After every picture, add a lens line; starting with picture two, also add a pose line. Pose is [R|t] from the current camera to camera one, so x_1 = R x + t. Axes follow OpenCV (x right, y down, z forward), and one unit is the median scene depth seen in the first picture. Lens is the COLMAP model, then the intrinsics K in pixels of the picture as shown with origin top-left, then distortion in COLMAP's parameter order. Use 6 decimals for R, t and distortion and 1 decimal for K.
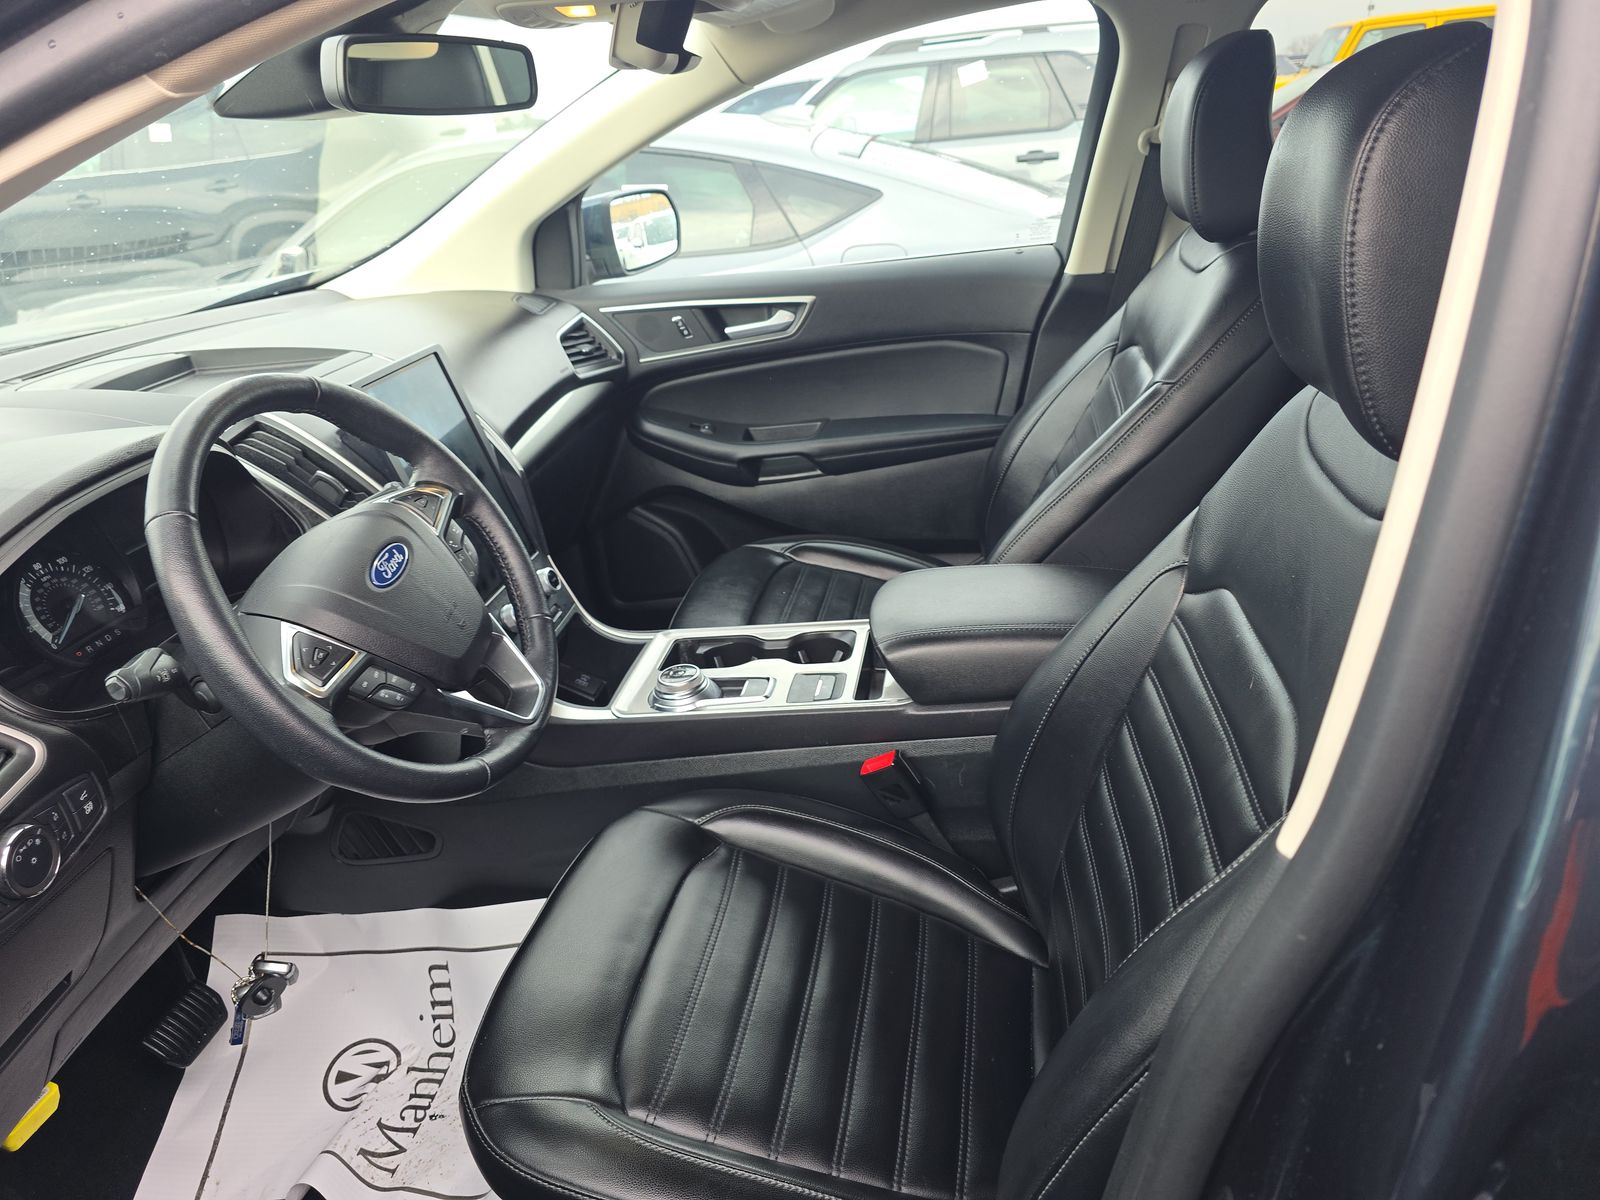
lens RADIAL K [[1110.1, 0, 807.2], [0, 1110.1, 606.1], [0, 0, 1]] dist [0.056041, -0.047045]
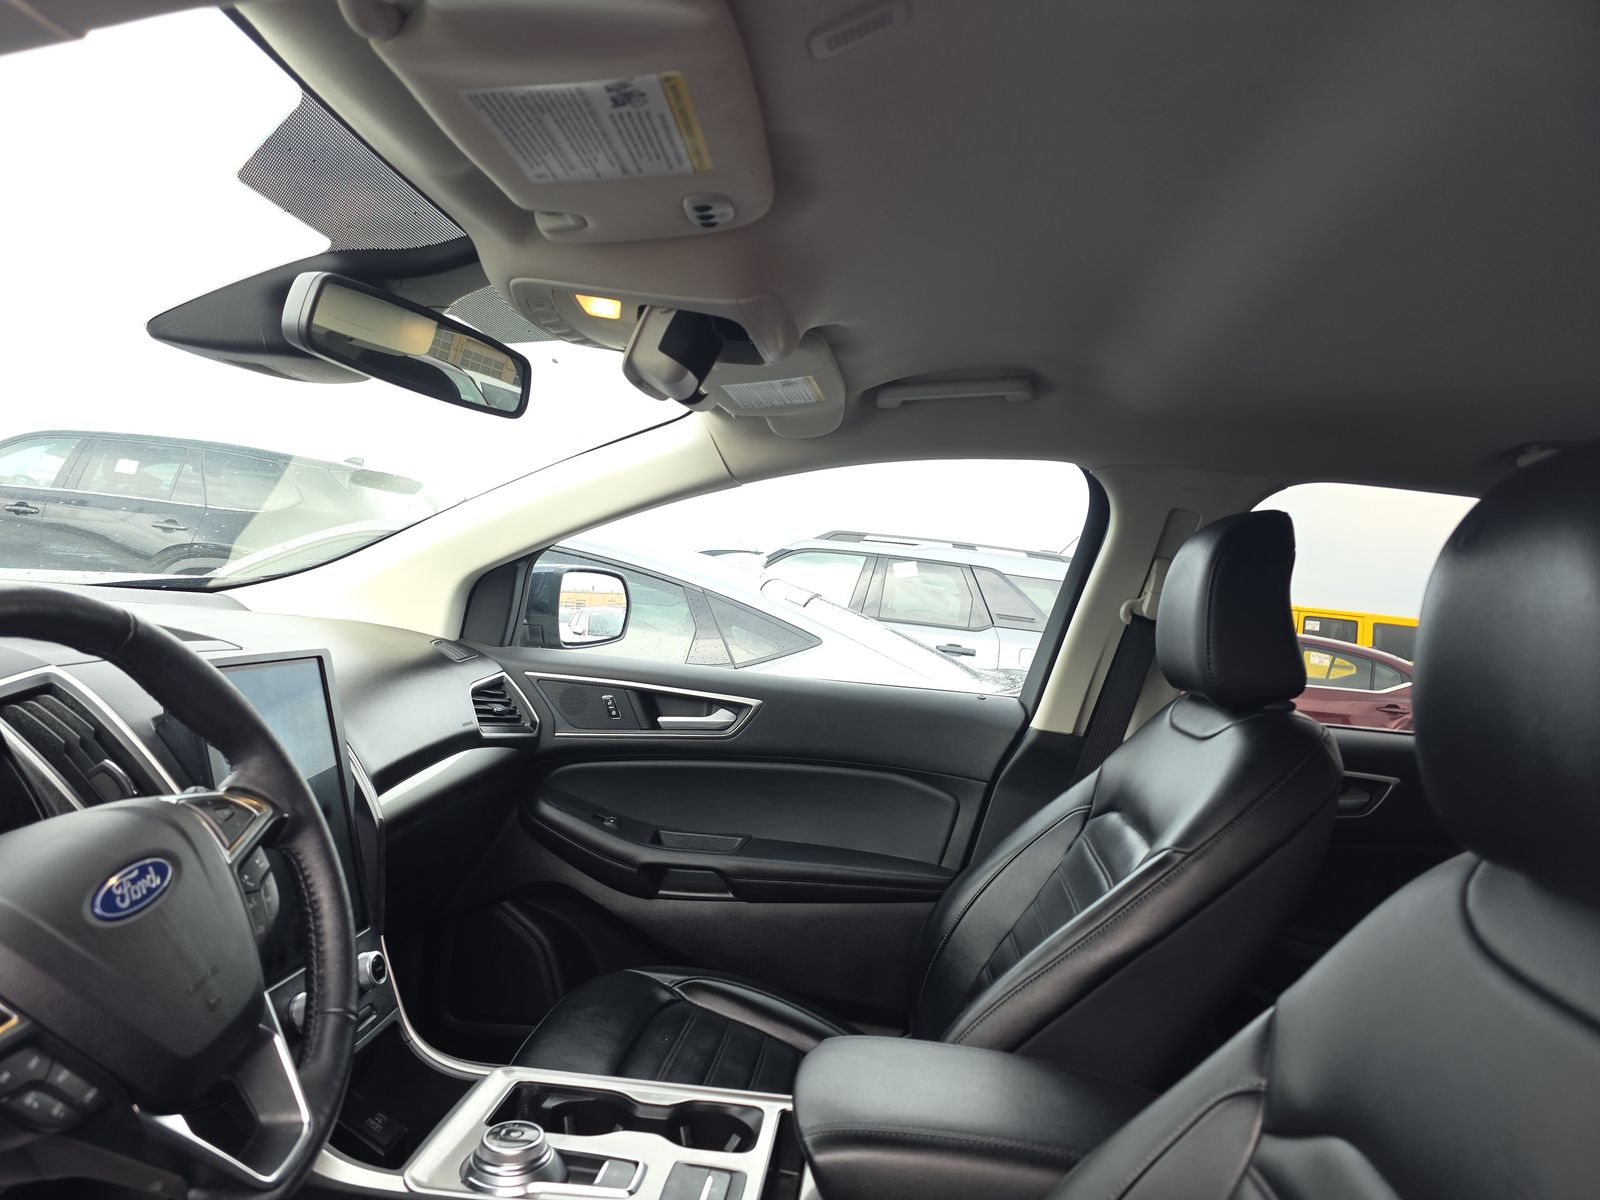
lens RADIAL K [[1110.1, 0, 800.0], [0, 1110.1, 609.0], [0, 0, 1]] dist [0.056041, -0.047045]
pose [[0.980200, 0.190673, 0.053408, -0.034147], [-0.155274, 0.907529, -0.390233, 0.007019], [-0.122876, 0.374213, 0.919166, 0.170235]]
